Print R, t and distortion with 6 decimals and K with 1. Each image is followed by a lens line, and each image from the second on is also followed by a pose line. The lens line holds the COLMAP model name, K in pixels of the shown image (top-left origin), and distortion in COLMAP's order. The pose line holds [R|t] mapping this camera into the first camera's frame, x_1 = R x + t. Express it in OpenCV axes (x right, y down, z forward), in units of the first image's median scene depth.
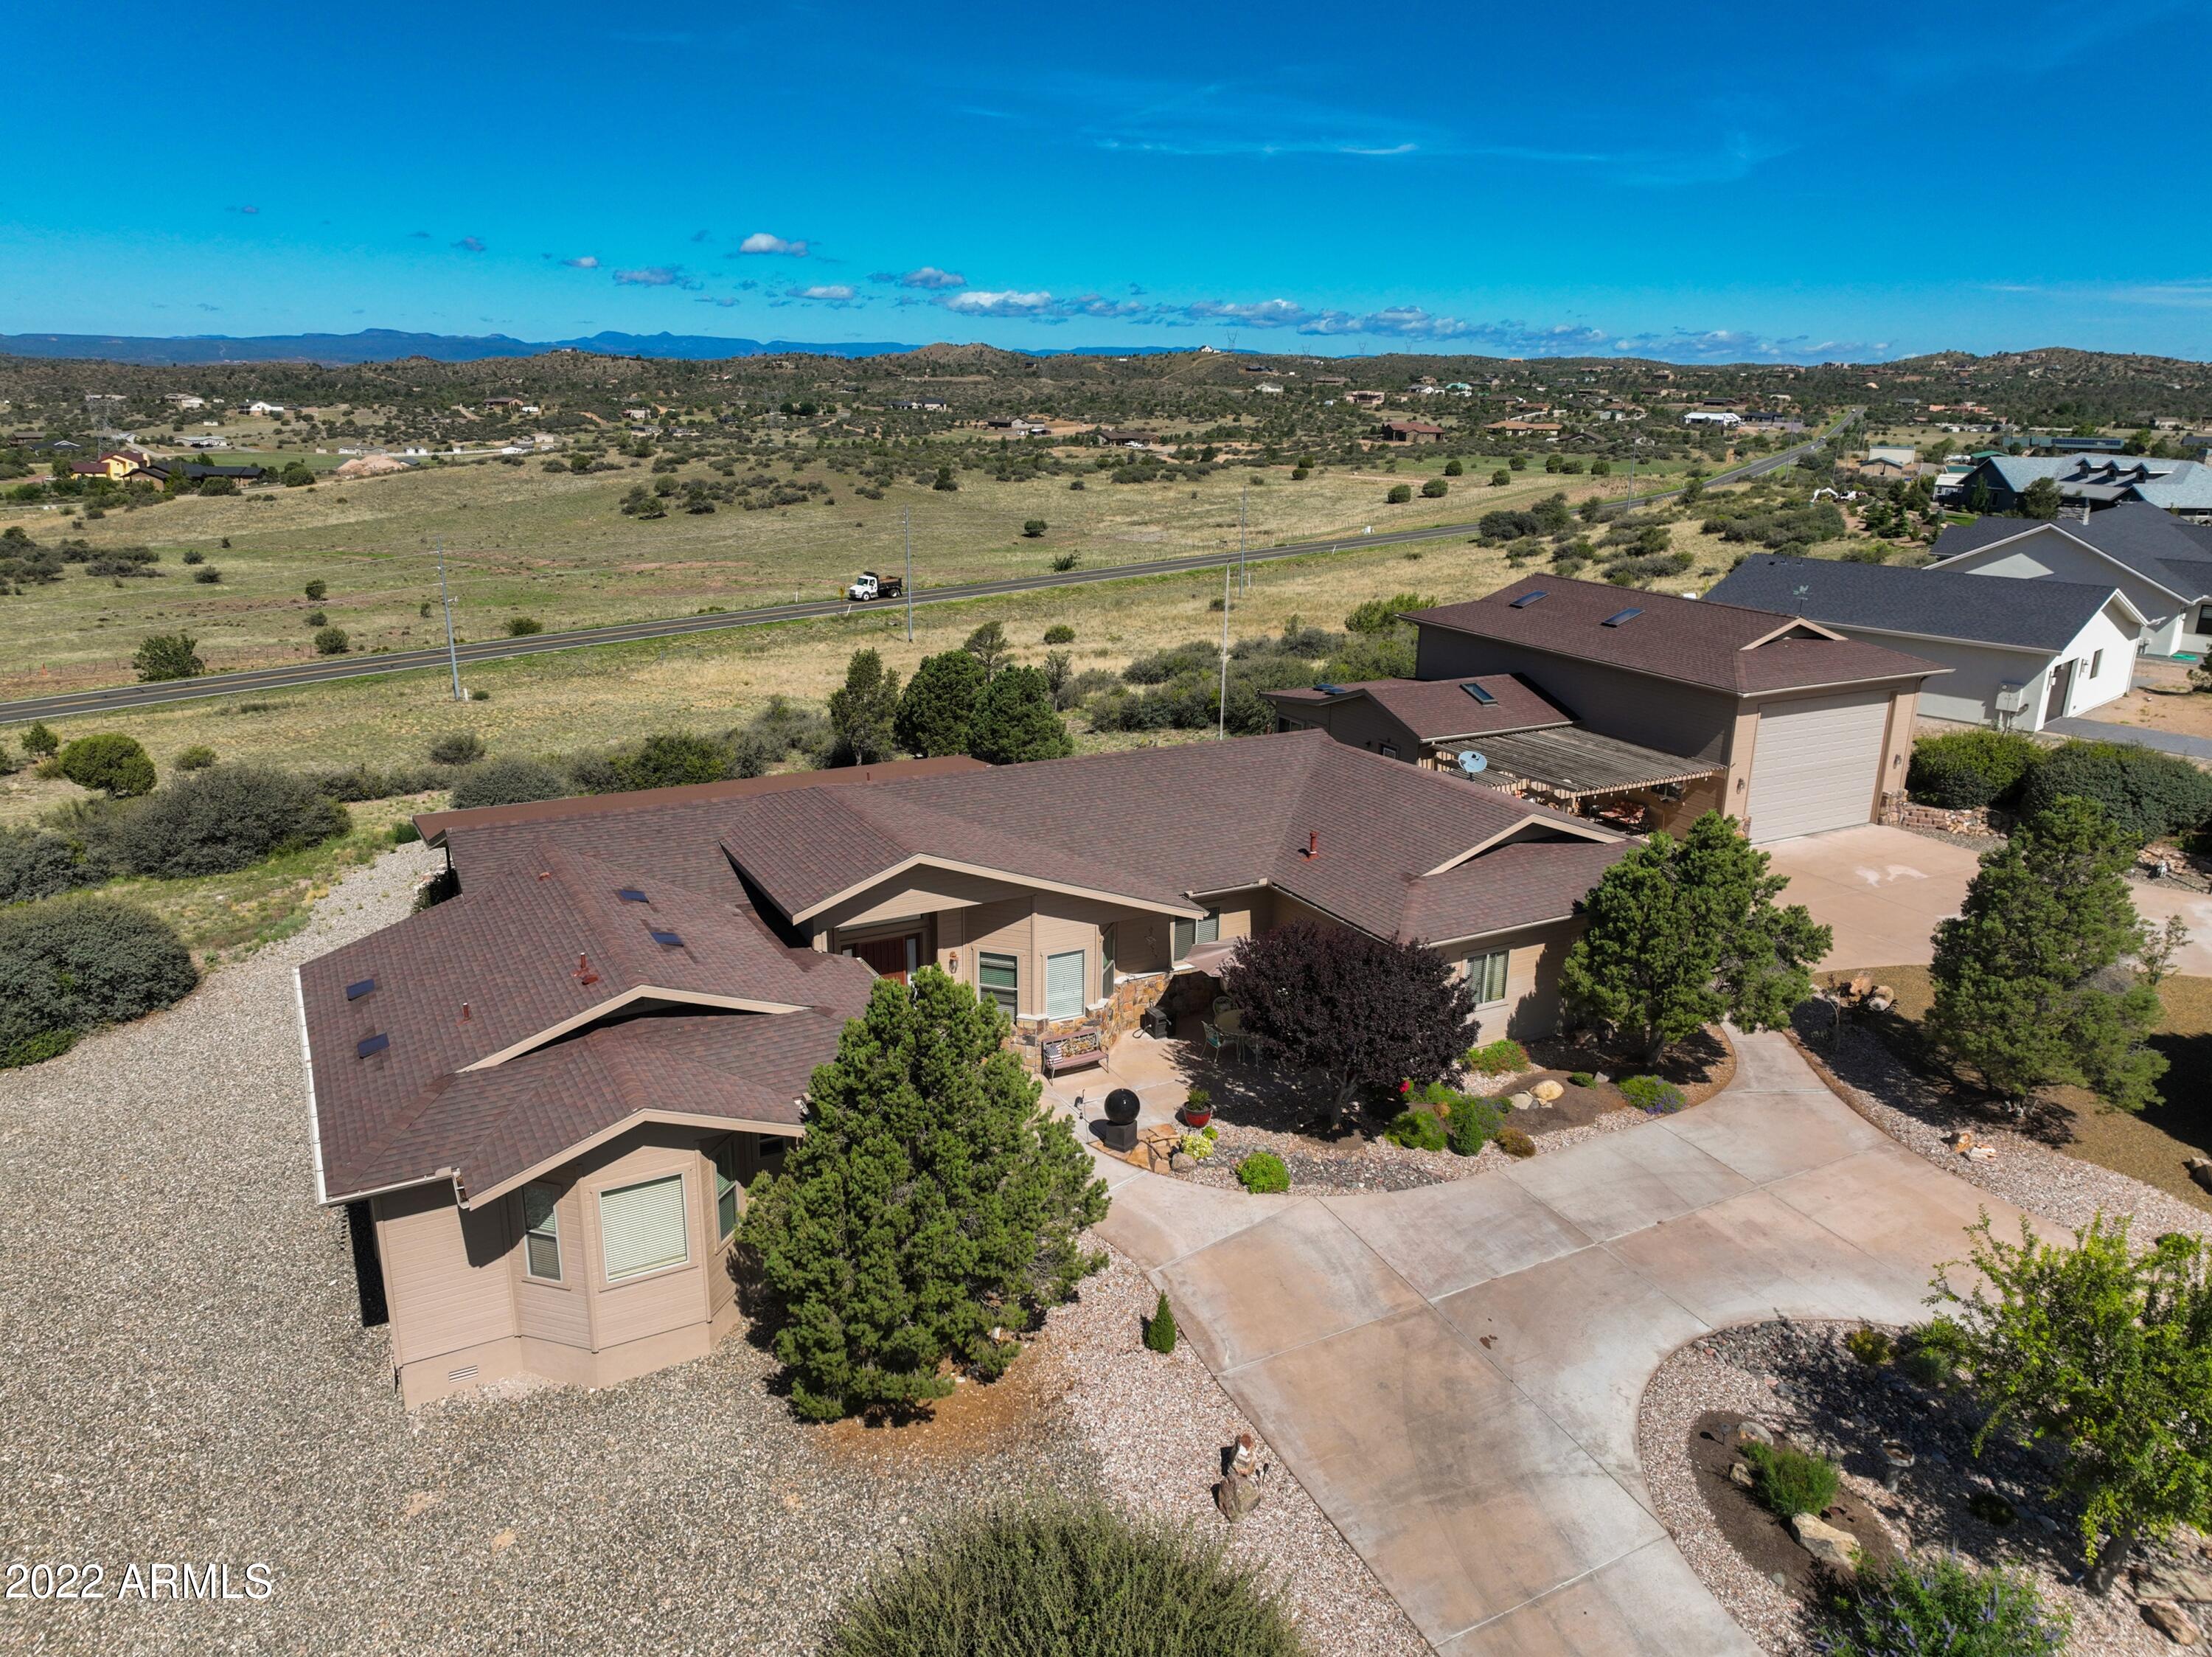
lens RADIAL K [[1557.8, 0, 1107.3], [0, 1557.8, 826.8], [0, 0, 1]] dist [-0.001052, 0.017475]
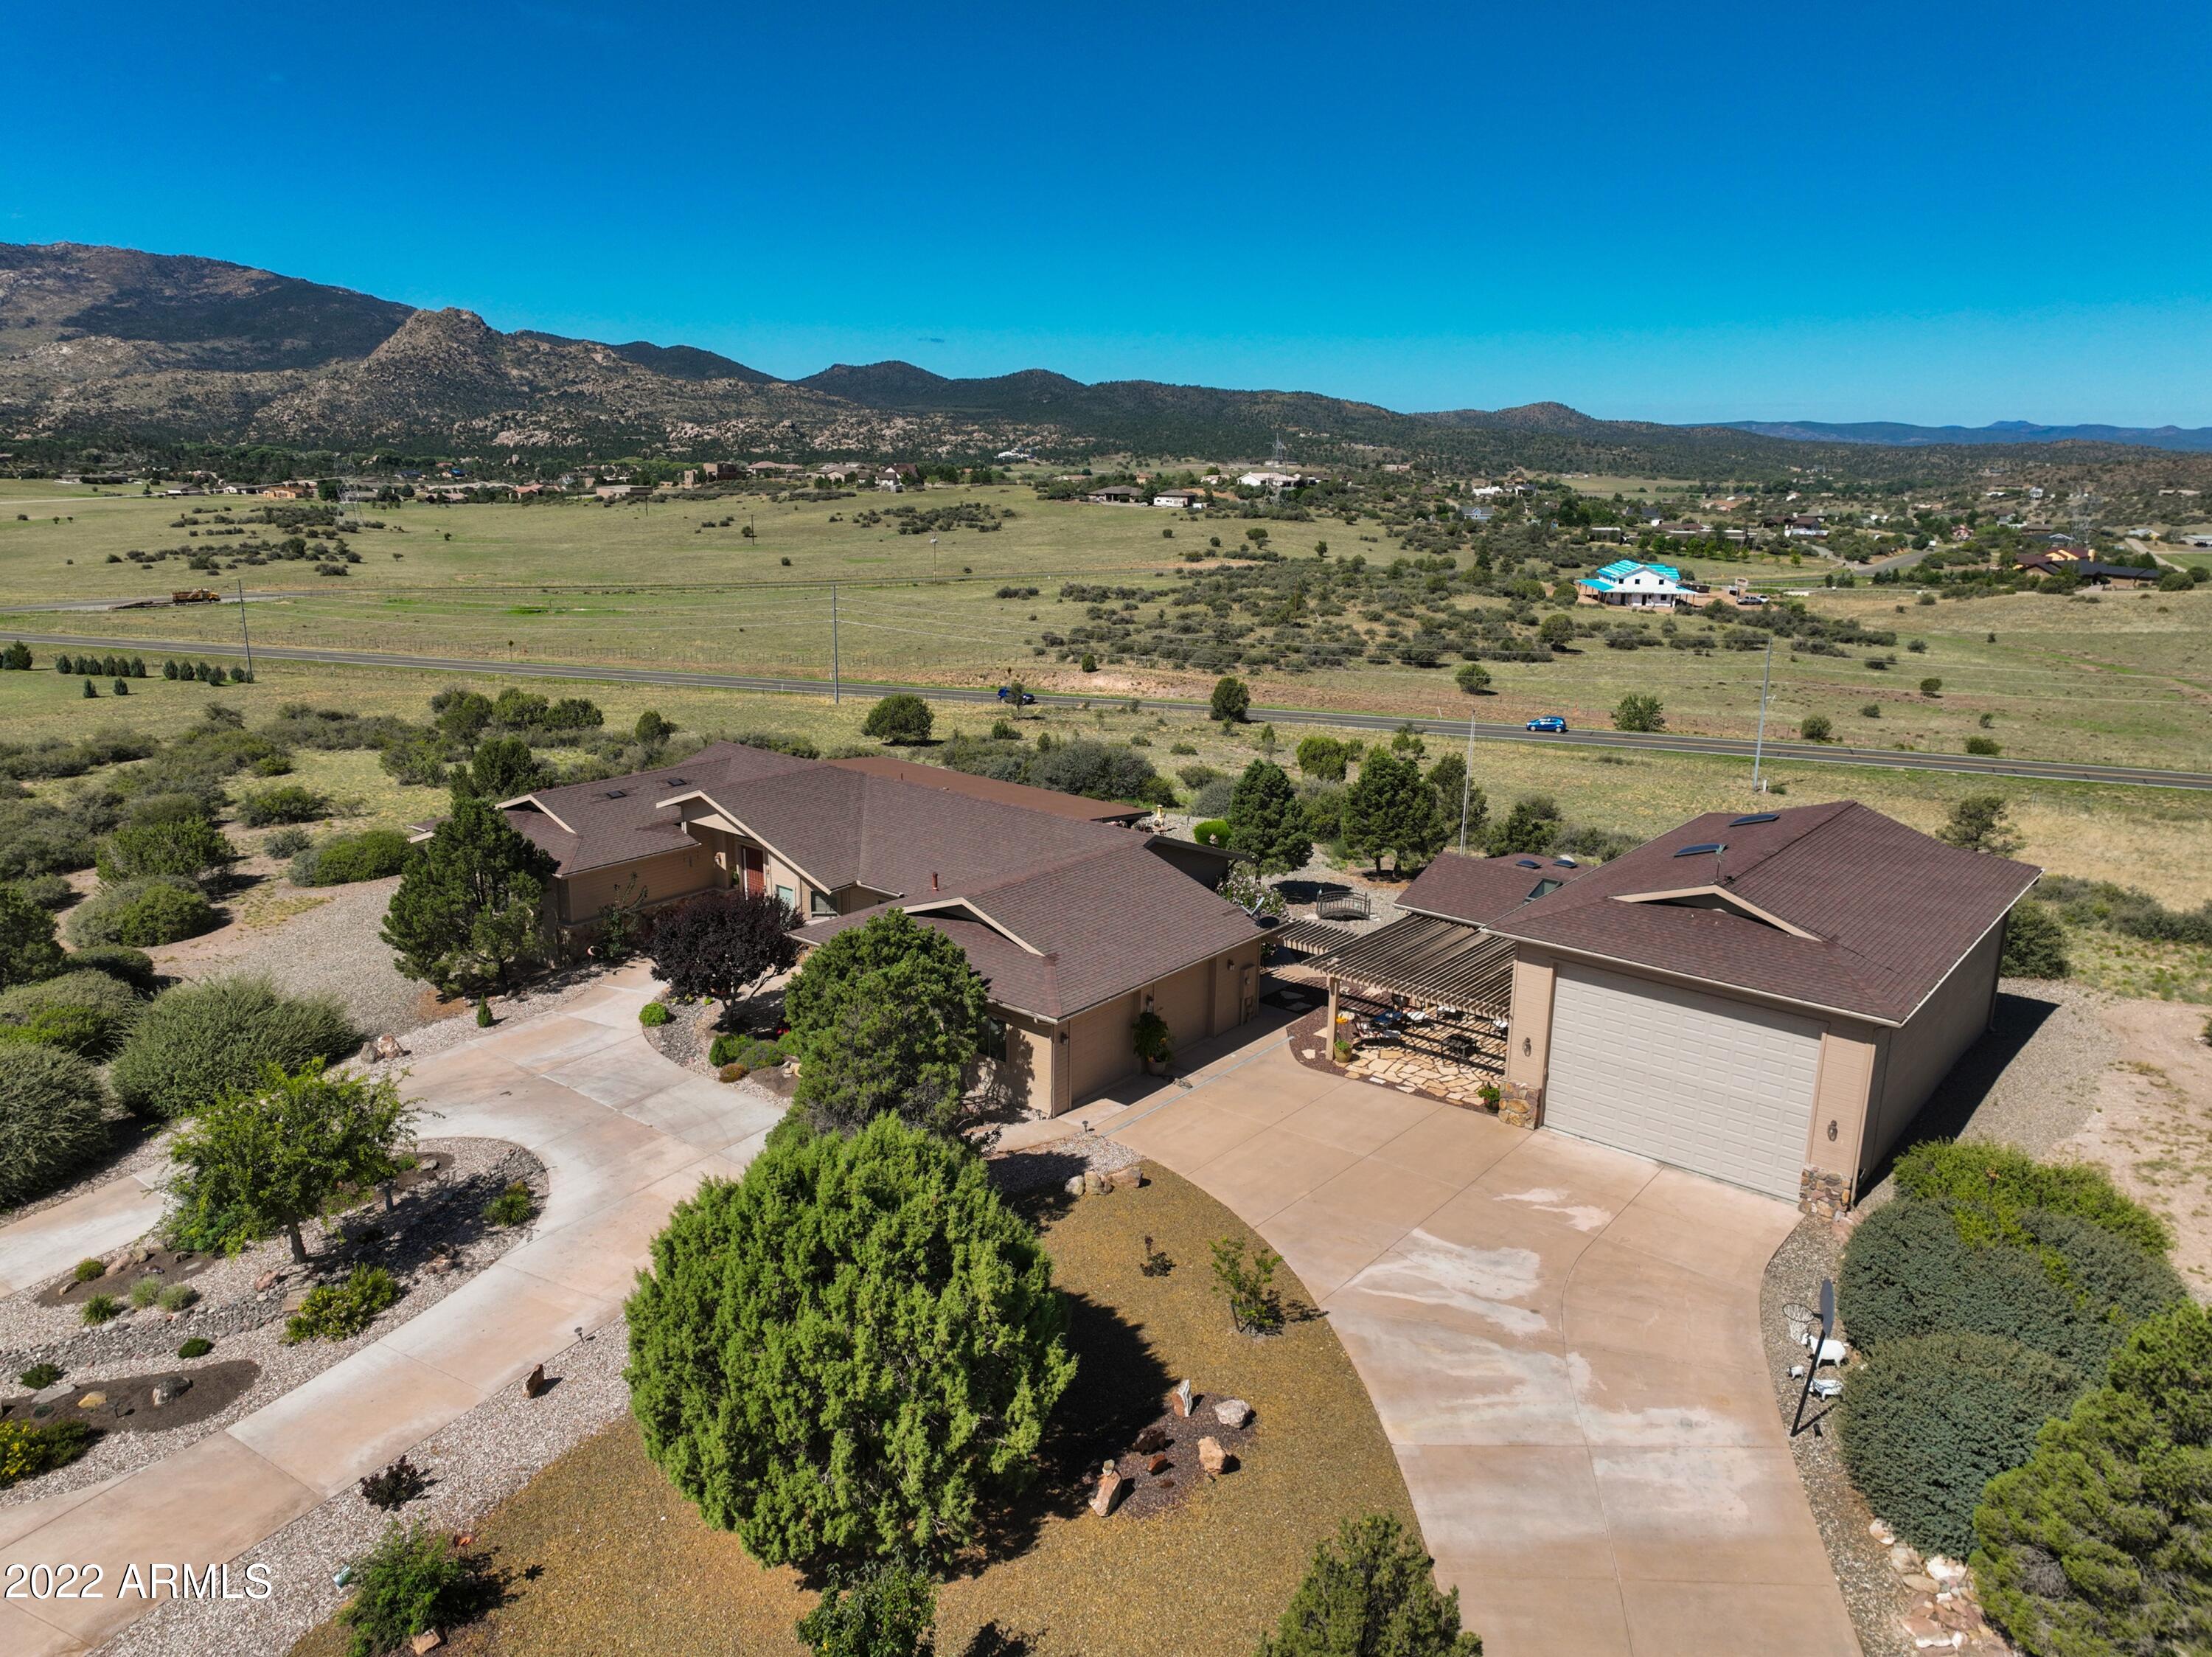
lens RADIAL K [[1558.9, 0, 1109.1], [0, 1558.9, 827.2], [0, 0, 1]] dist [-0.005844, 0.023468]
pose [[0.380227, 0.222046, -0.897844, 0.139766], [-0.270886, 0.954920, 0.121444, -0.023987], [0.884335, 0.197037, 0.423235, 0.056901]]
